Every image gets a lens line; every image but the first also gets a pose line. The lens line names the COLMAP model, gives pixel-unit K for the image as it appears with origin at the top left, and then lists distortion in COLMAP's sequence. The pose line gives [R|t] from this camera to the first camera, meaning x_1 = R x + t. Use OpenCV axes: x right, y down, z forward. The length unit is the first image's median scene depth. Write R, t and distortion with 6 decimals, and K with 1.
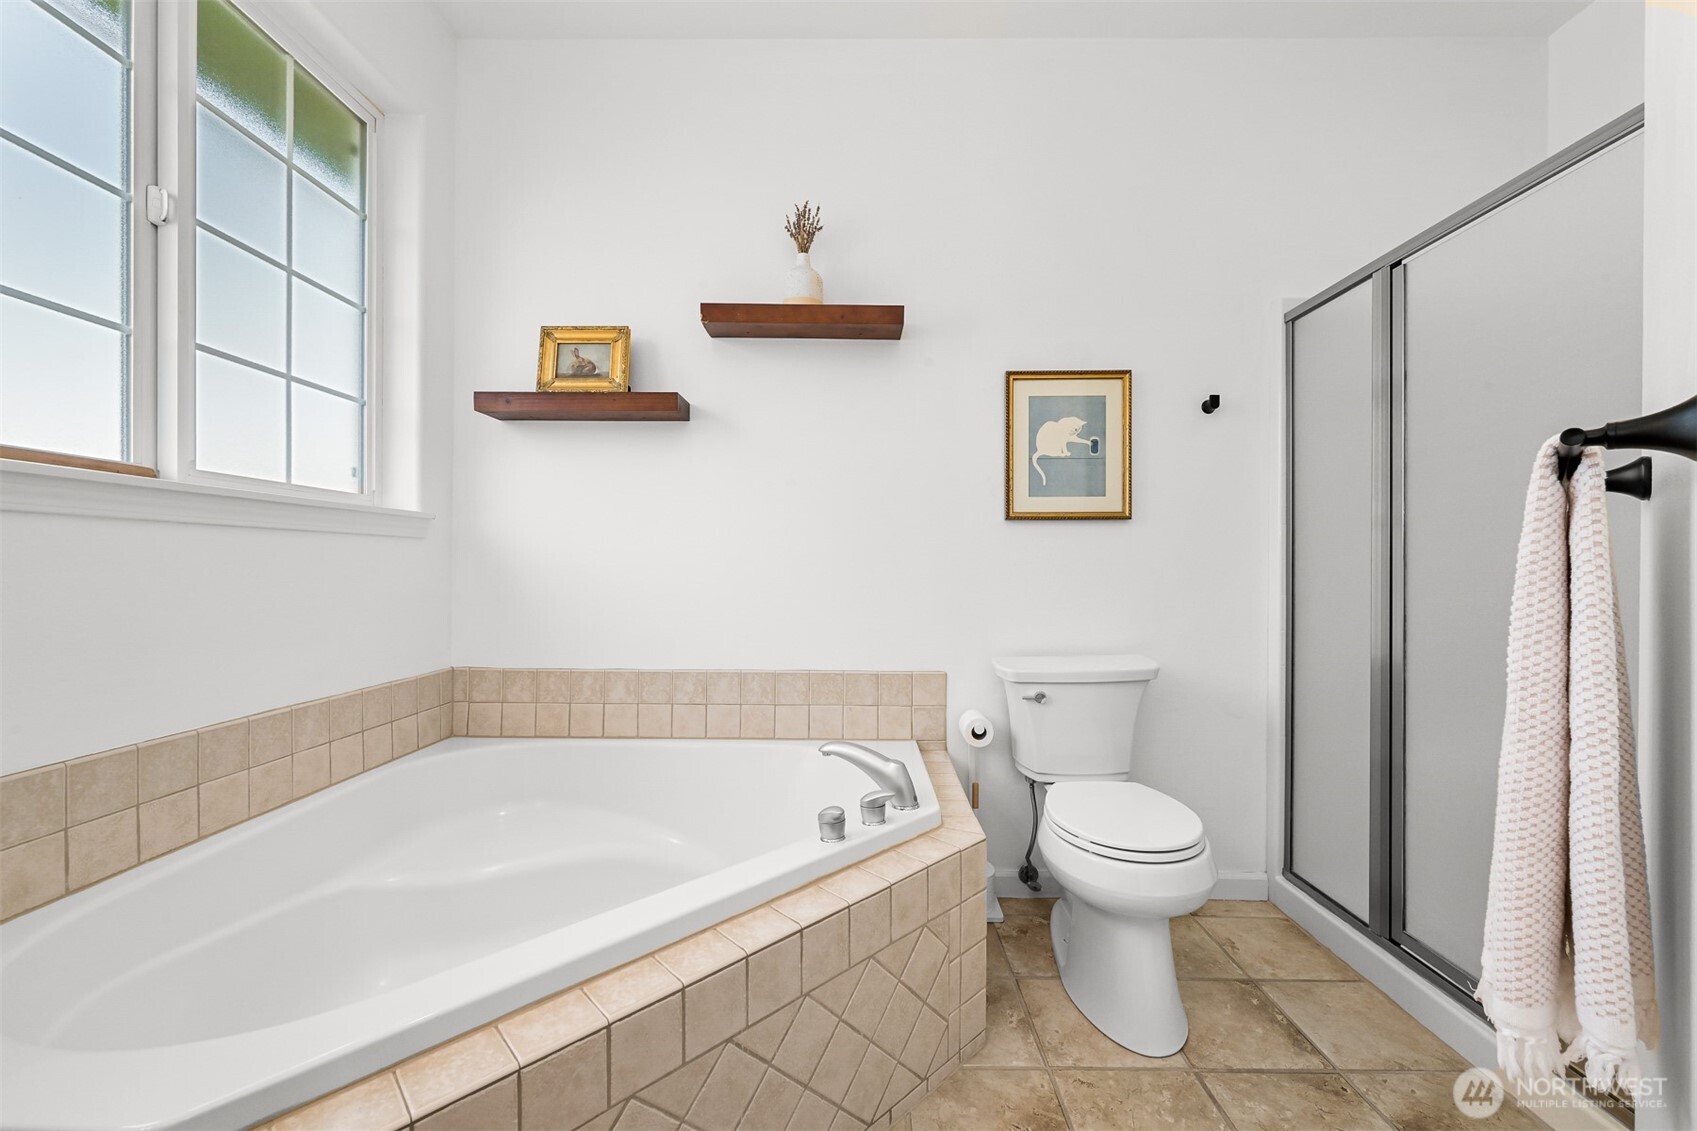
lens RADIAL K [[679.7, 0, 867.5], [0, 679.7, 563.6], [0, 0, 1]] dist [-0.005211, 0.001272]
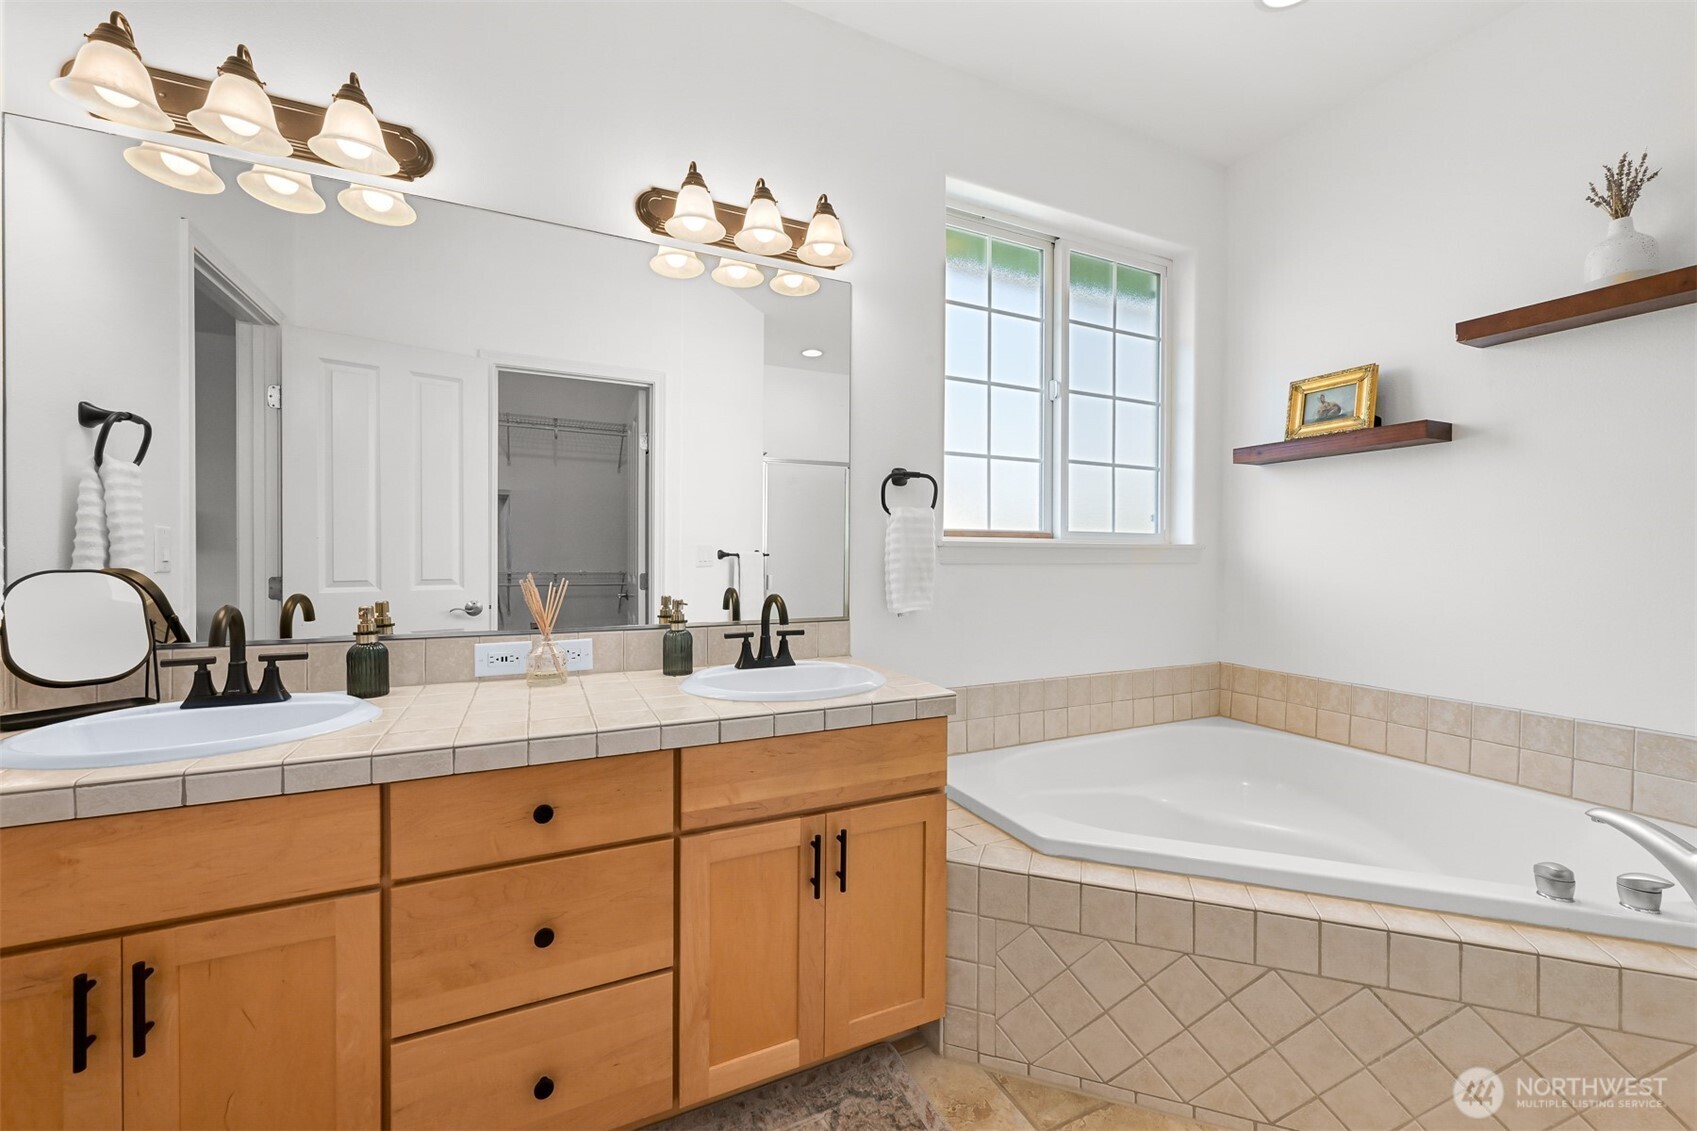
lens RADIAL K [[679.7, 0, 847.4], [0, 679.7, 561.3], [0, 0, 1]] dist [-0.005211, 0.001272]
pose [[0.437084, 0.006811, -0.899395, 0.243813], [-0.001593, 0.999976, 0.006799, -0.047485], [0.899419, -0.001539, 0.437084, -0.205417]]
